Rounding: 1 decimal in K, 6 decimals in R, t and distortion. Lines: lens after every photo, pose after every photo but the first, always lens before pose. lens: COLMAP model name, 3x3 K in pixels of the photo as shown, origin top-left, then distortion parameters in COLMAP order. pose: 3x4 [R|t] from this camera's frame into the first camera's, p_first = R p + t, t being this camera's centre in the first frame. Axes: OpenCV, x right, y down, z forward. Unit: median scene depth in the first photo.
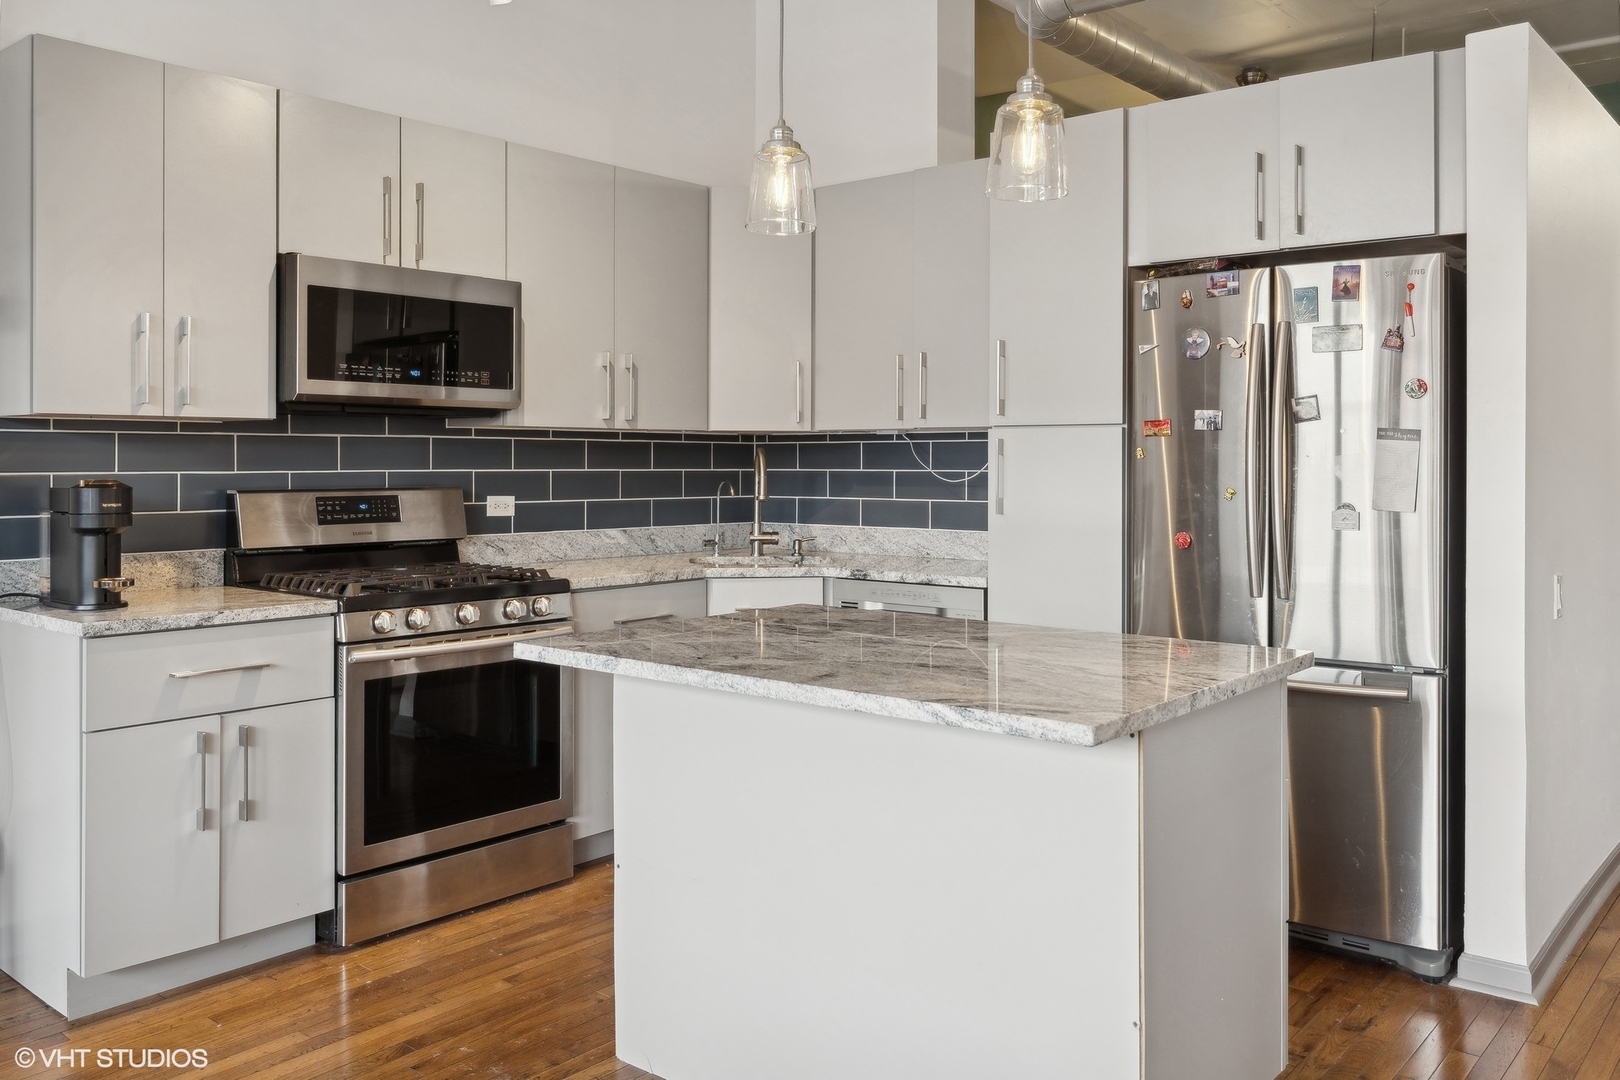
lens RADIAL K [[1283.9, 0, 811.5], [0, 1283.9, 459.7], [0, 0, 1]] dist [-0.007871, -0.001387]
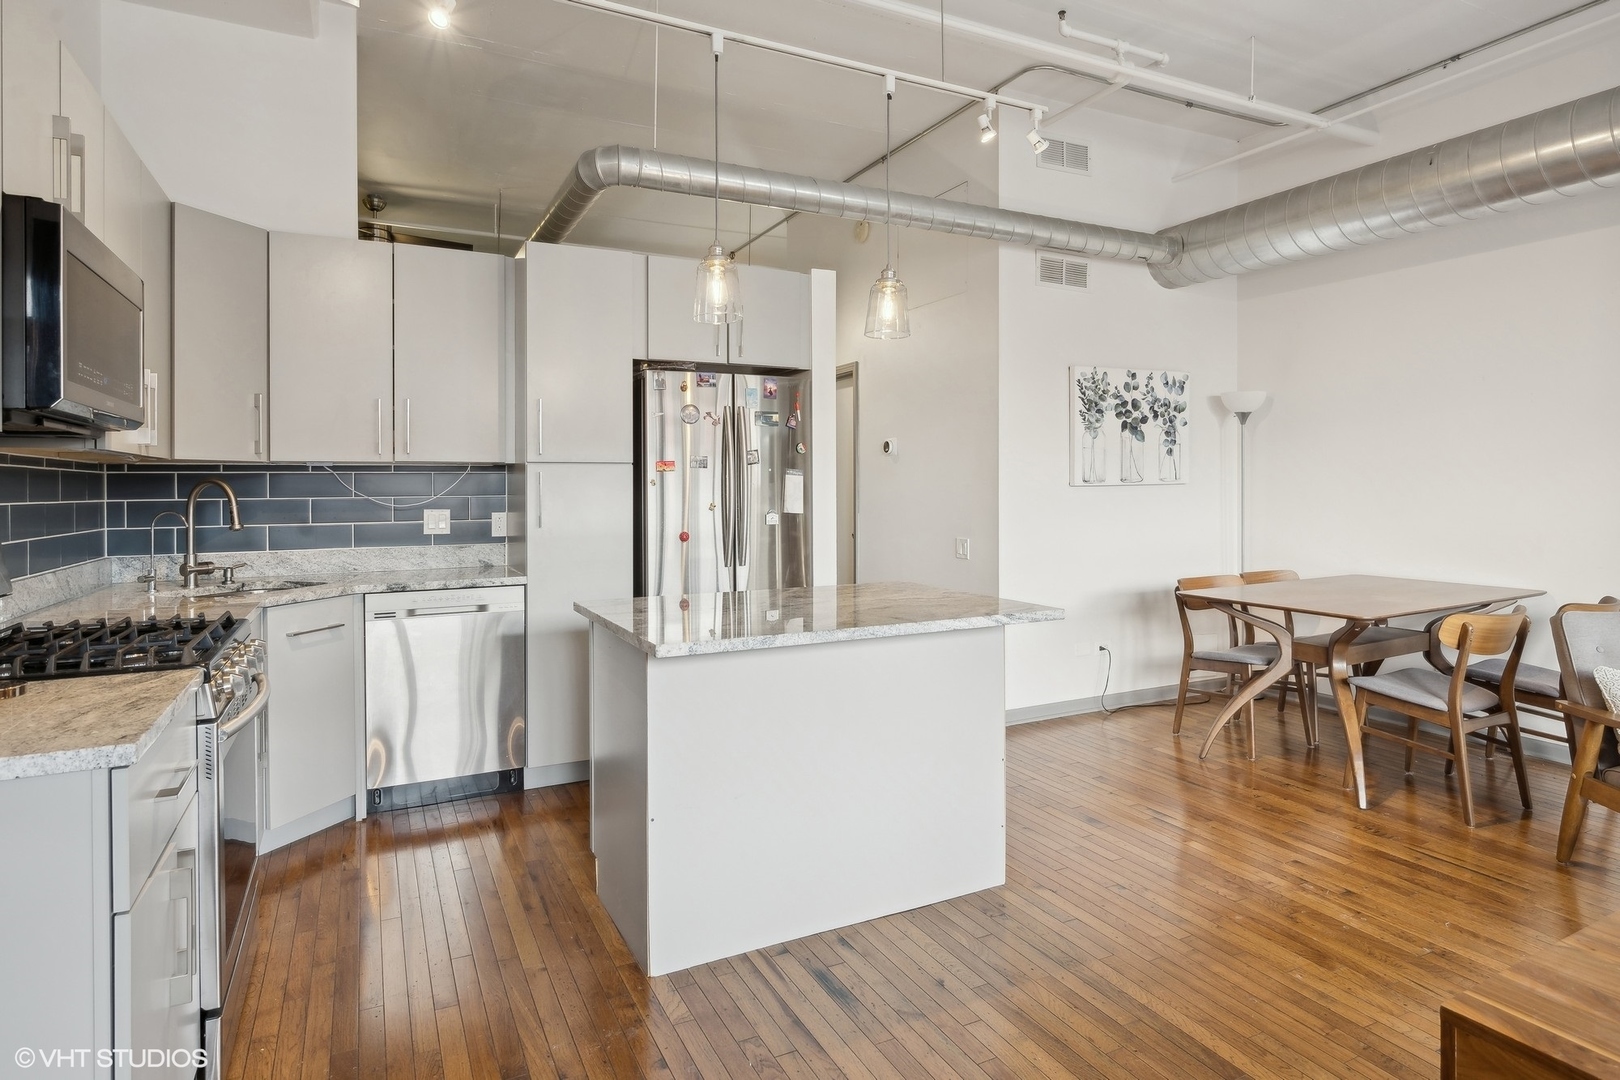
lens RADIAL K [[911.7, 0, 812.4], [0, 911.7, 485.7], [0, 0, 1]] dist [-0.001740, -0.000090]
pose [[0.401381, -0.005449, 0.915895, -0.572785], [0.006394, 0.999975, 0.003147, -0.002819], [-0.915889, 0.004593, 0.401405, 0.328942]]
